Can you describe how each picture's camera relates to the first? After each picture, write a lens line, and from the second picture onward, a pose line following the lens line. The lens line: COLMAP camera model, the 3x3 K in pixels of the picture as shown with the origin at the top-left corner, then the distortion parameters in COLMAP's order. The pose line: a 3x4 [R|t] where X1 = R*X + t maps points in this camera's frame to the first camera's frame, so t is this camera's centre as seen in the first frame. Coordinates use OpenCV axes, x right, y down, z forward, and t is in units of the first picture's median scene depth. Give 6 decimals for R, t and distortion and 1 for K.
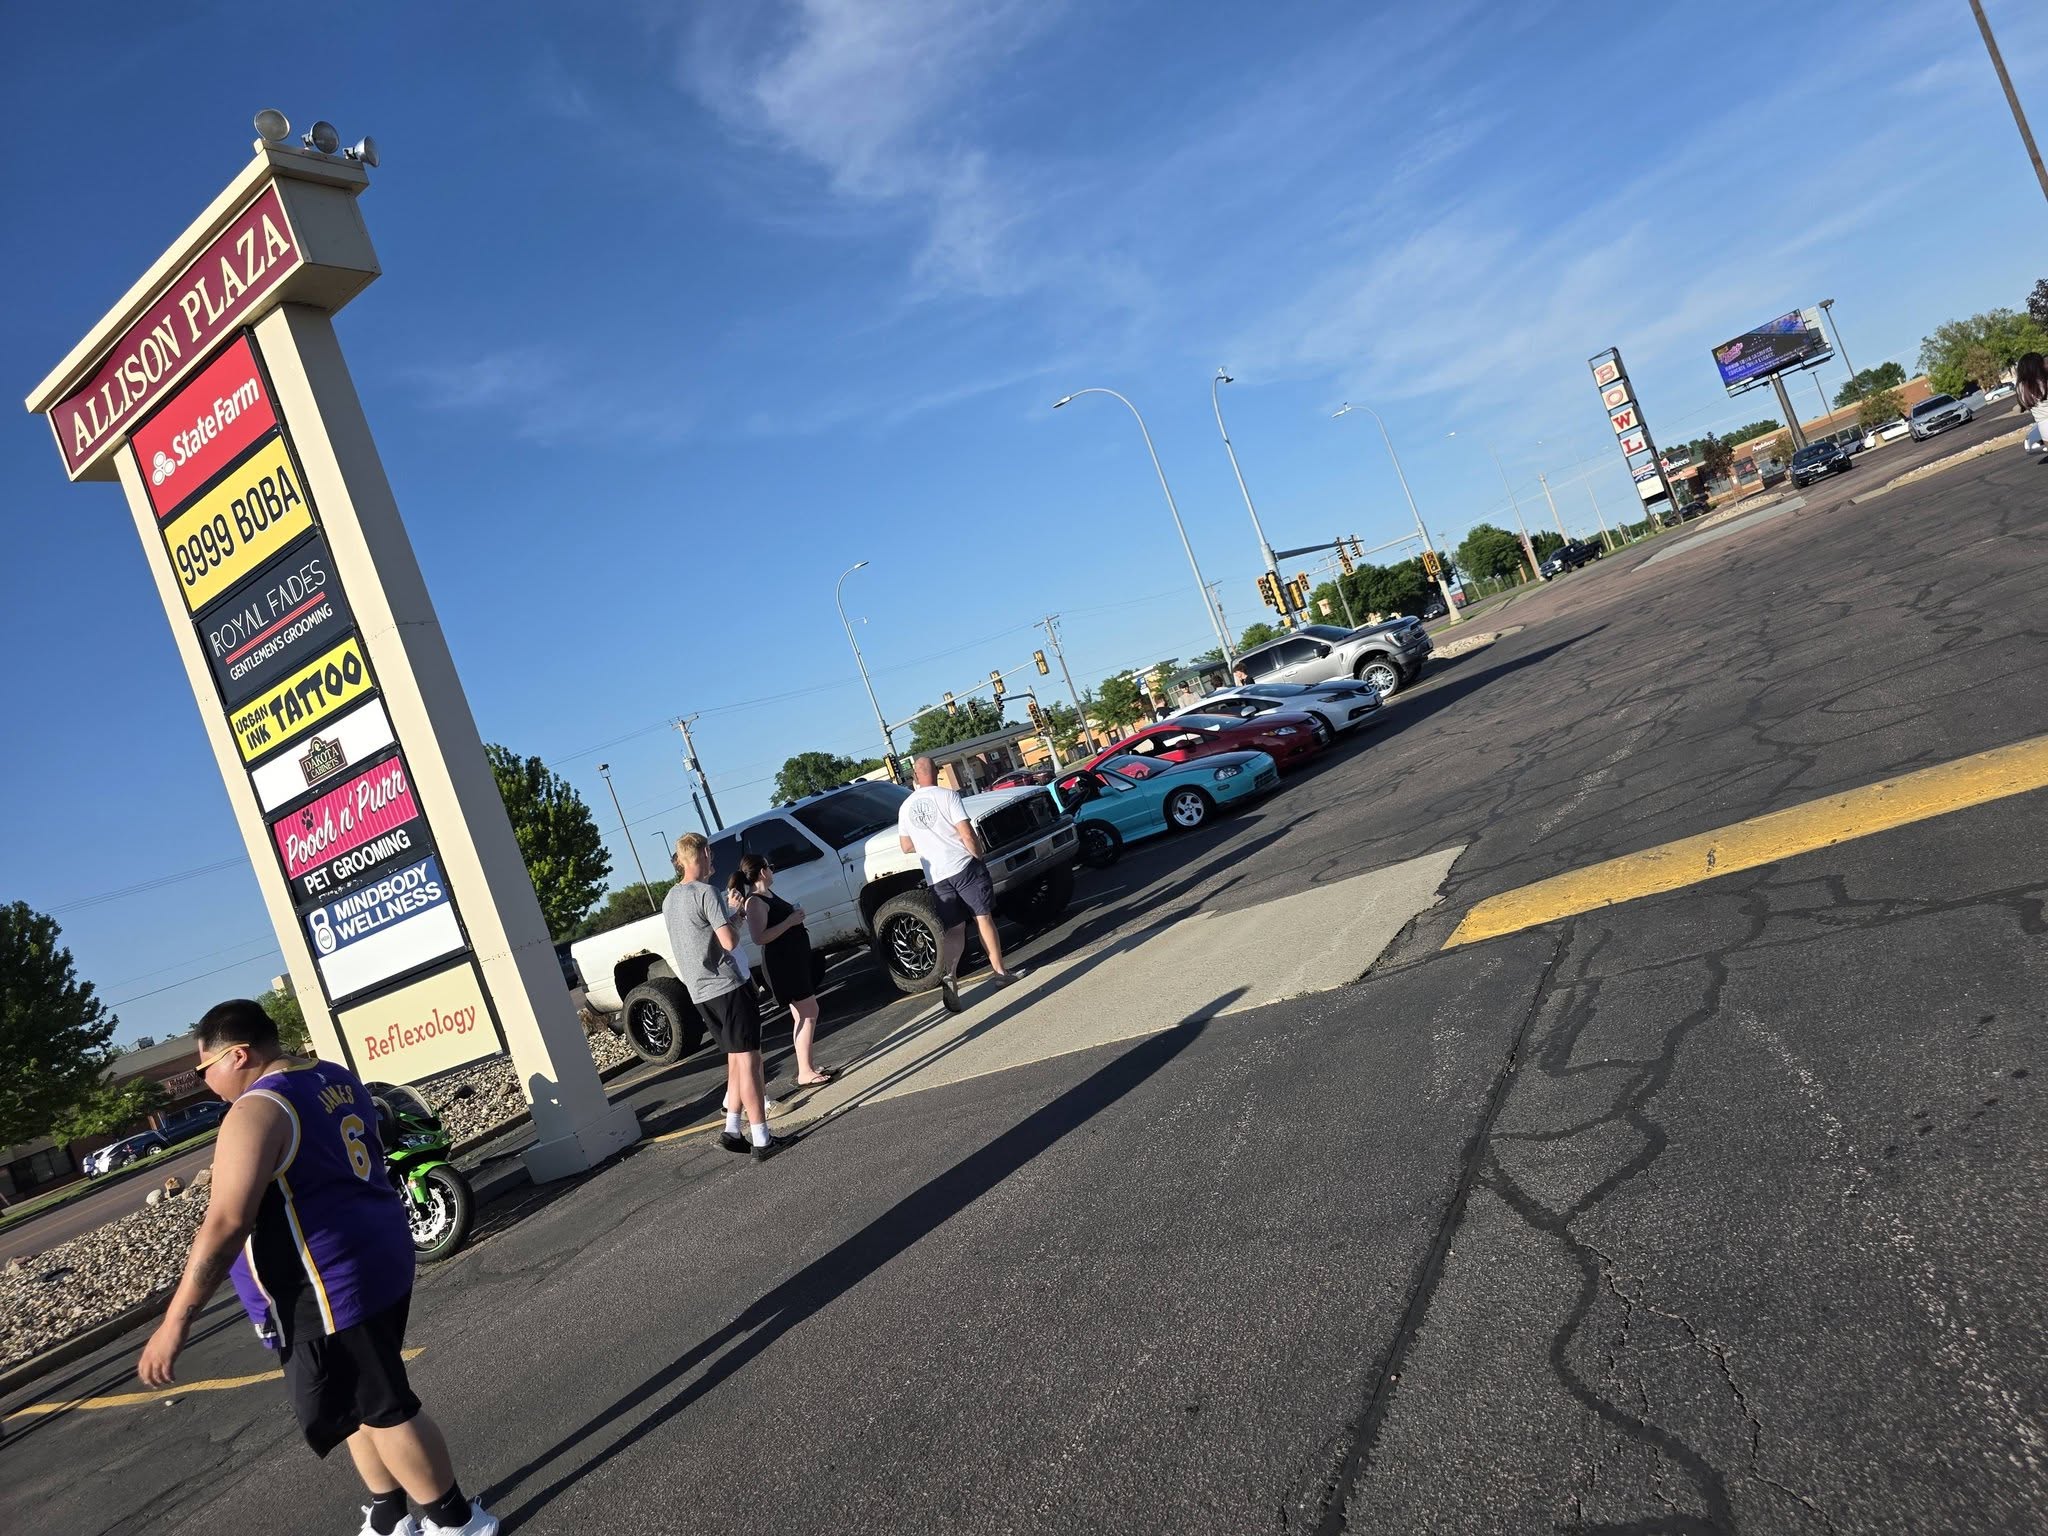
lens RADIAL K [[1385.1, 0, 1021.5], [0, 1385.1, 752.0], [0, 0, 1]] dist [0.053238, -0.046887]
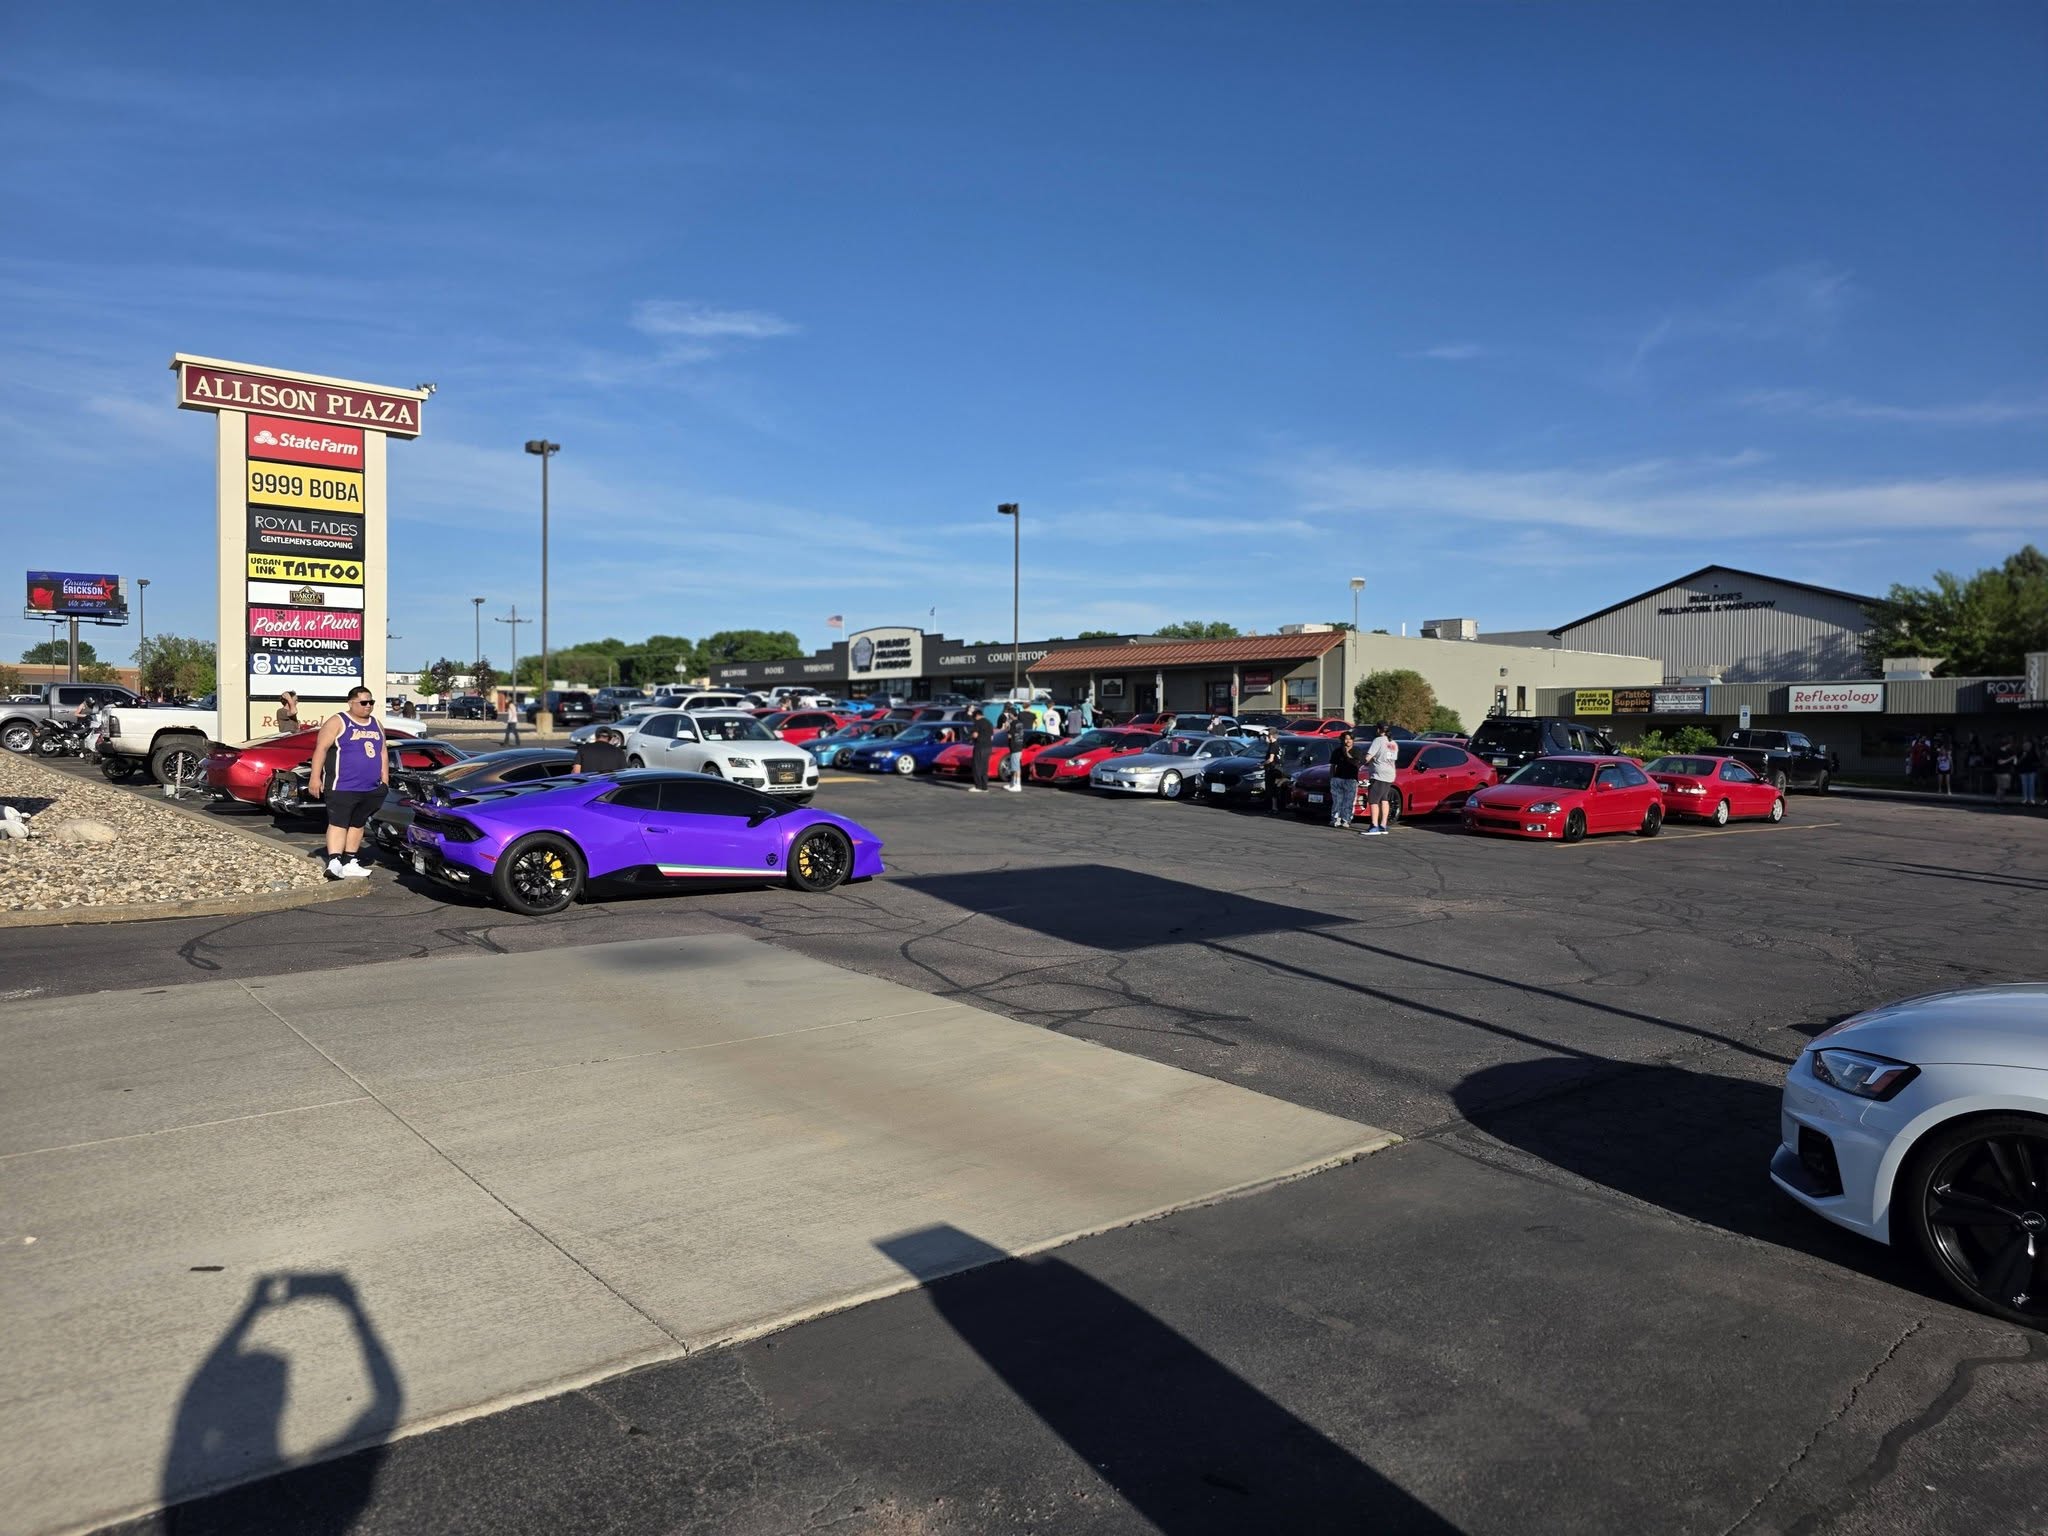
lens RADIAL K [[1385.1, 0, 1016.5], [0, 1385.1, 773.5], [0, 0, 1]] dist [0.053238, -0.046887]
pose [[0.299634, 0.328572, 0.895690, -2.106827], [-0.142327, 0.943714, -0.298576, 0.797248], [-0.943378, -0.038018, 0.329533, -0.862786]]
